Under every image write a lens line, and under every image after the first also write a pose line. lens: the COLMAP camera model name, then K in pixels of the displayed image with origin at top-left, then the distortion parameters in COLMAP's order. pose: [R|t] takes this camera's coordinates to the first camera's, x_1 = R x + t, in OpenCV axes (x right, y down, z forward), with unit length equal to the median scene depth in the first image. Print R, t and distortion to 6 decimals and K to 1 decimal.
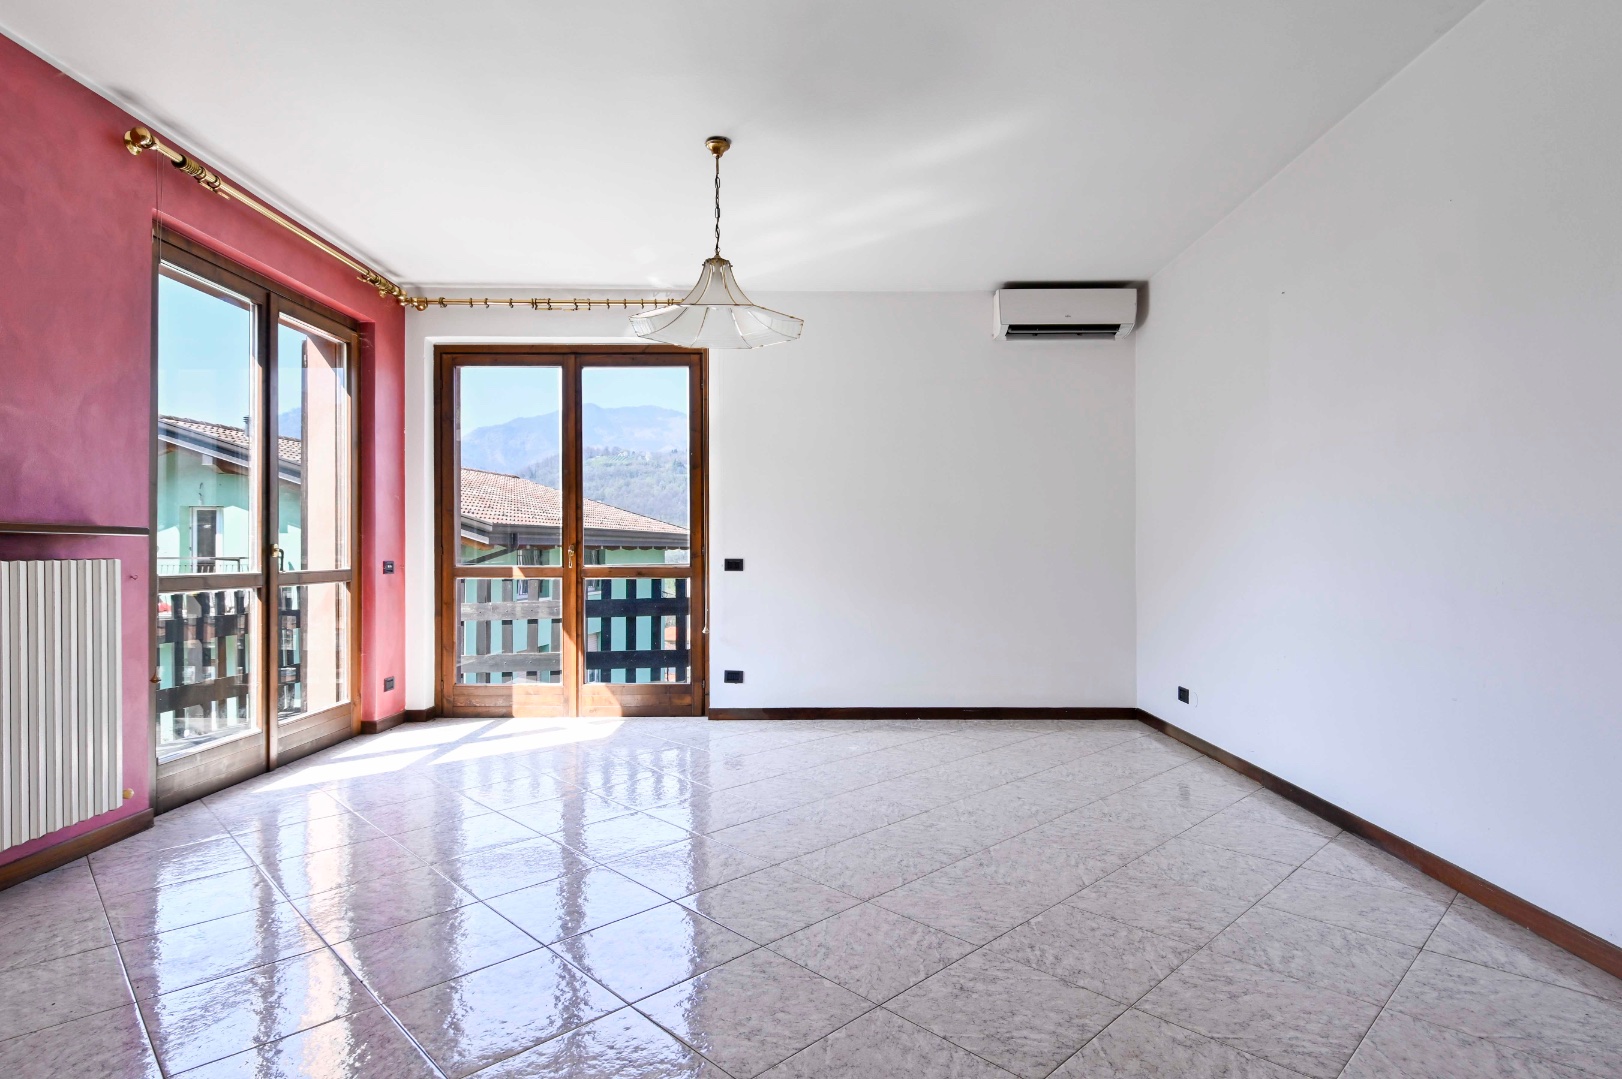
lens RADIAL K [[865.7, 0, 817.8], [0, 865.7, 542.1], [0, 0, 1]] dist [0.016410, -0.021060]
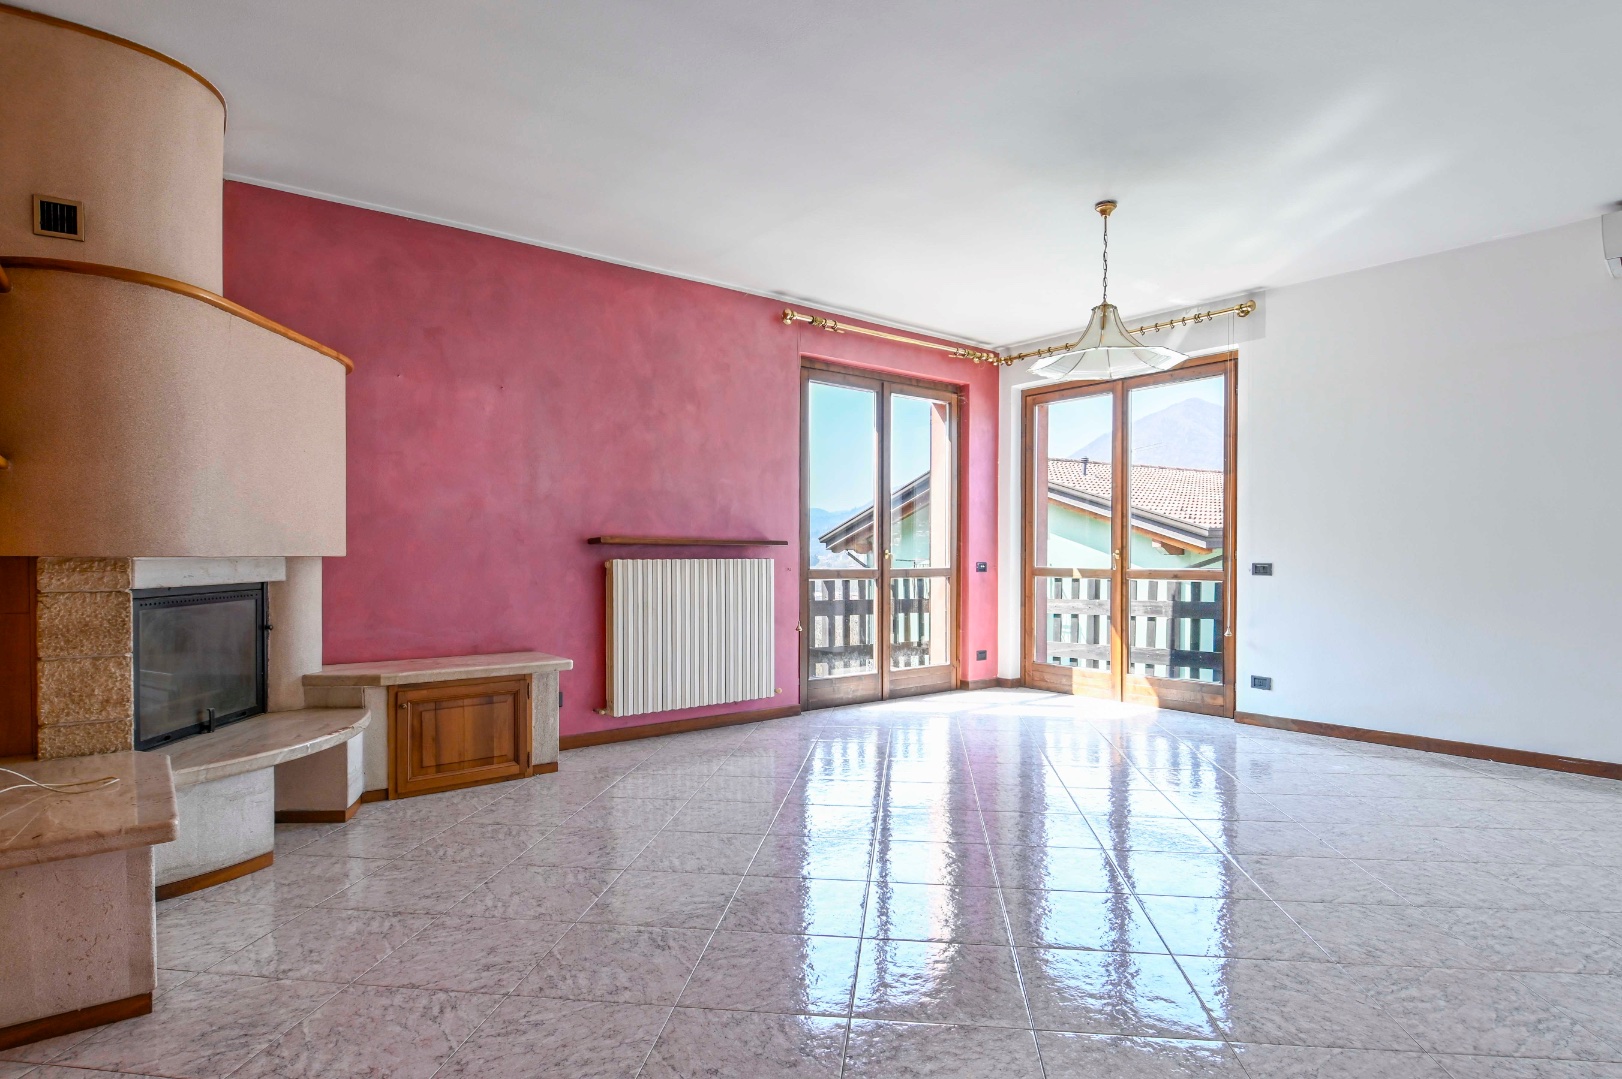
lens RADIAL K [[865.7, 0, 783.2], [0, 865.7, 564.0], [0, 0, 1]] dist [0.016410, -0.021060]
pose [[0.602858, 0.012180, -0.797755, 0.365938], [0.004788, 0.999810, 0.018884, -0.001997], [0.797834, -0.015204, 0.602686, -0.034433]]
